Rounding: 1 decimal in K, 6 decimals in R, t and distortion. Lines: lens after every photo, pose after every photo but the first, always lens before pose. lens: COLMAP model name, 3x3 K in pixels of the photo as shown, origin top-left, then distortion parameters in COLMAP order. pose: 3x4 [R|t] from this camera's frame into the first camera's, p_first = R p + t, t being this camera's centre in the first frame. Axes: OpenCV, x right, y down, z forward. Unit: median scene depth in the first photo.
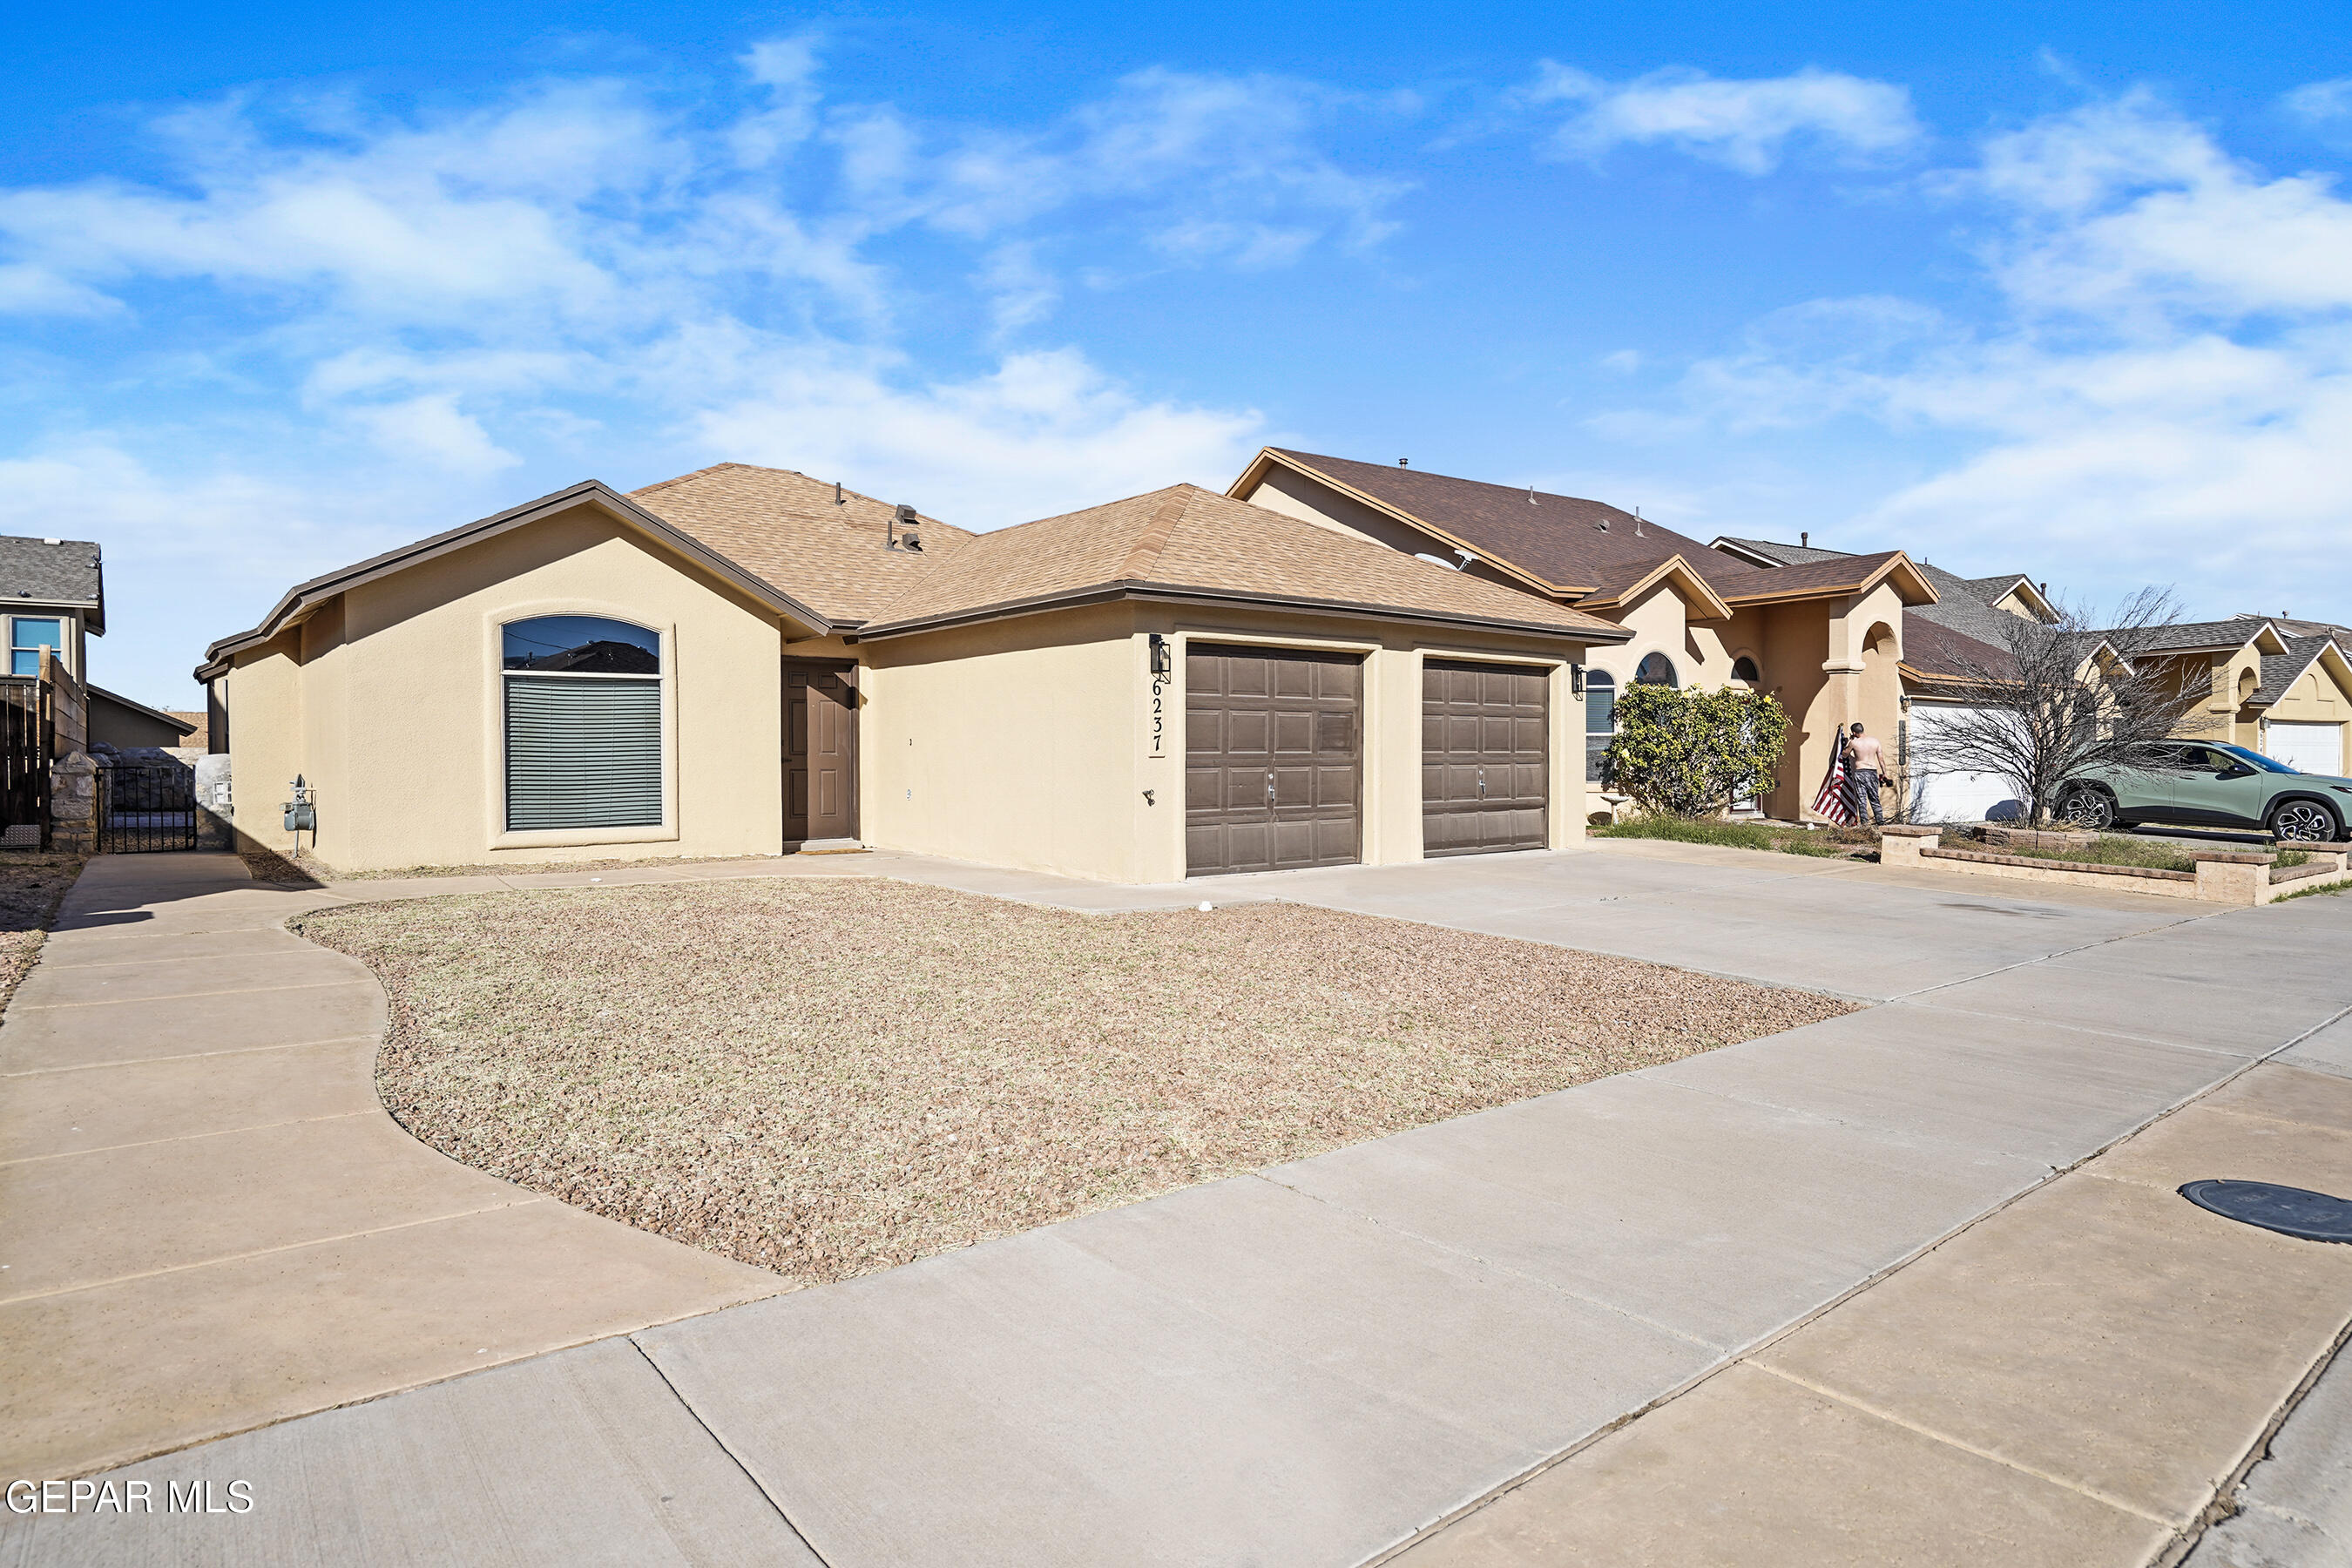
lens RADIAL K [[1332.1, 0, 1176.0], [0, 1332.1, 784.0], [0, 0, 1]] dist [-0.052431, 0.049580]
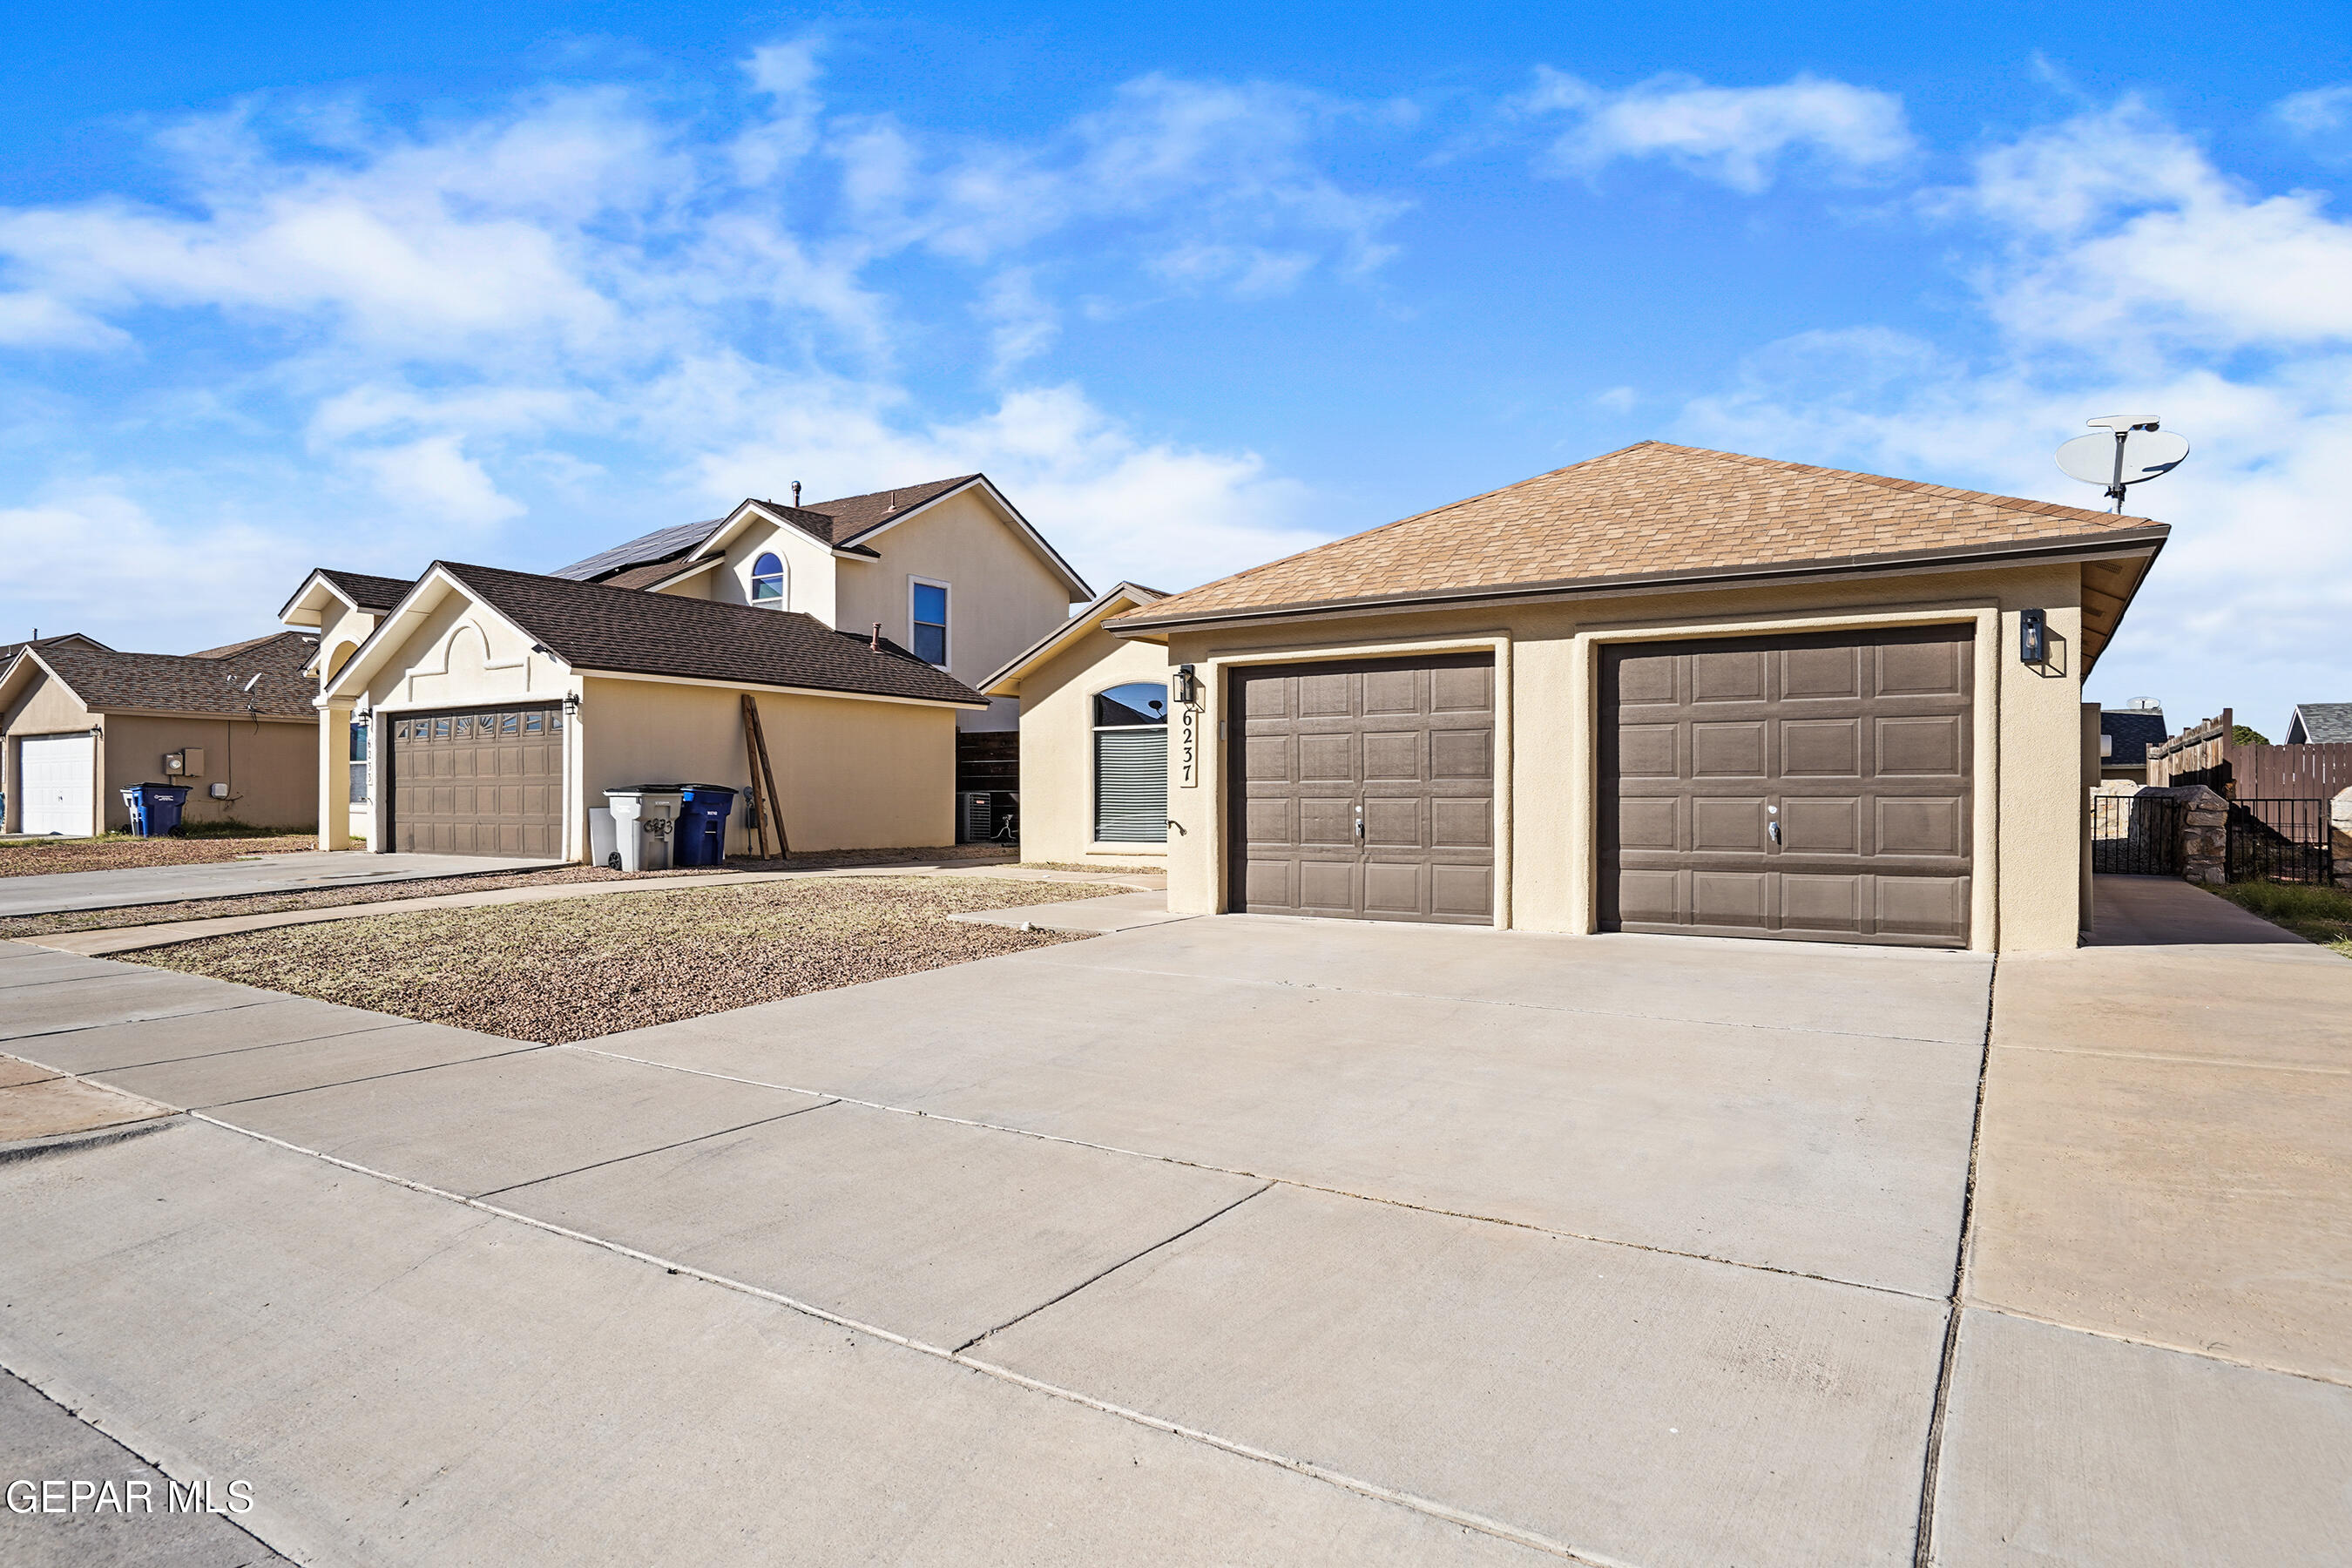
lens RADIAL K [[1332.1, 0, 1176.0], [0, 1332.1, 784.0], [0, 0, 1]] dist [-0.052431, 0.049580]
pose [[0.302751, -0.005470, -0.953054, 0.820397], [-0.018111, 0.999770, -0.011491, -0.009754], [0.952898, 0.020740, 0.302582, 0.607058]]
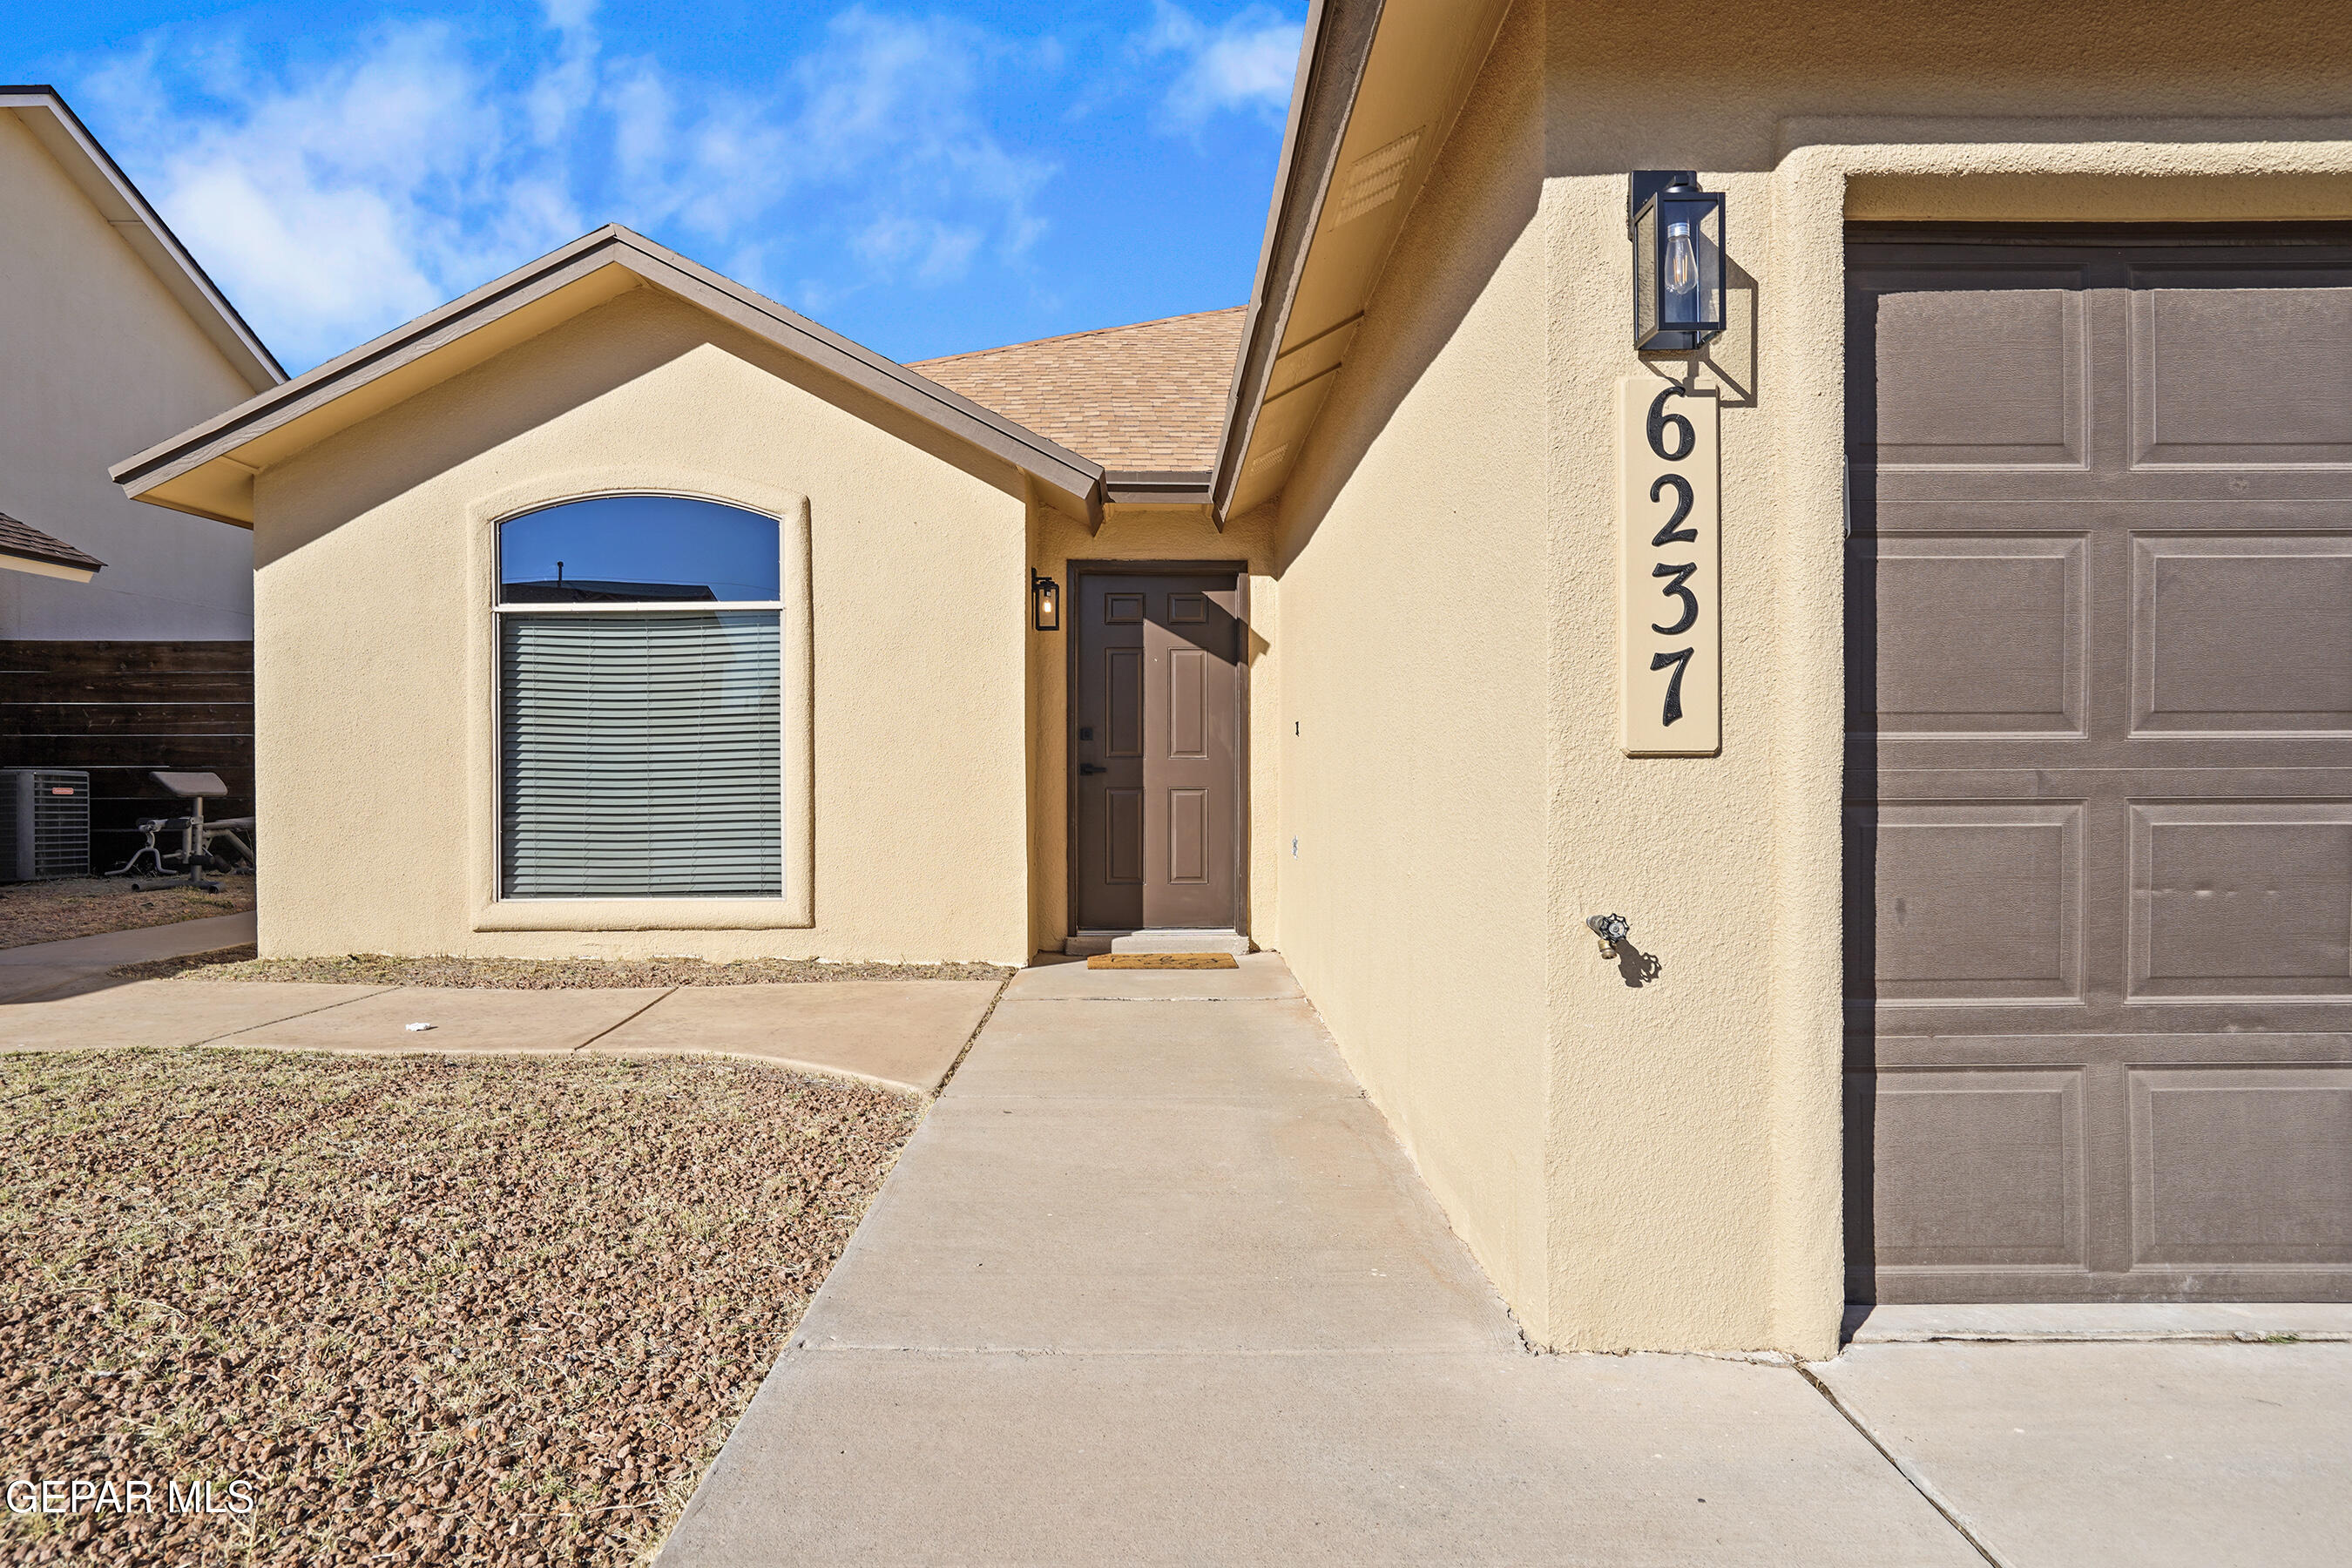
lens RADIAL K [[1332.1, 0, 1176.0], [0, 1332.1, 784.0], [0, 0, 1]] dist [-0.052431, 0.049580]
pose [[0.784073, 0.007784, -0.620620, 0.047401], [-0.012752, 0.999912, -0.003568, -0.012243], [0.620538, 0.010712, 0.784103, 0.693275]]
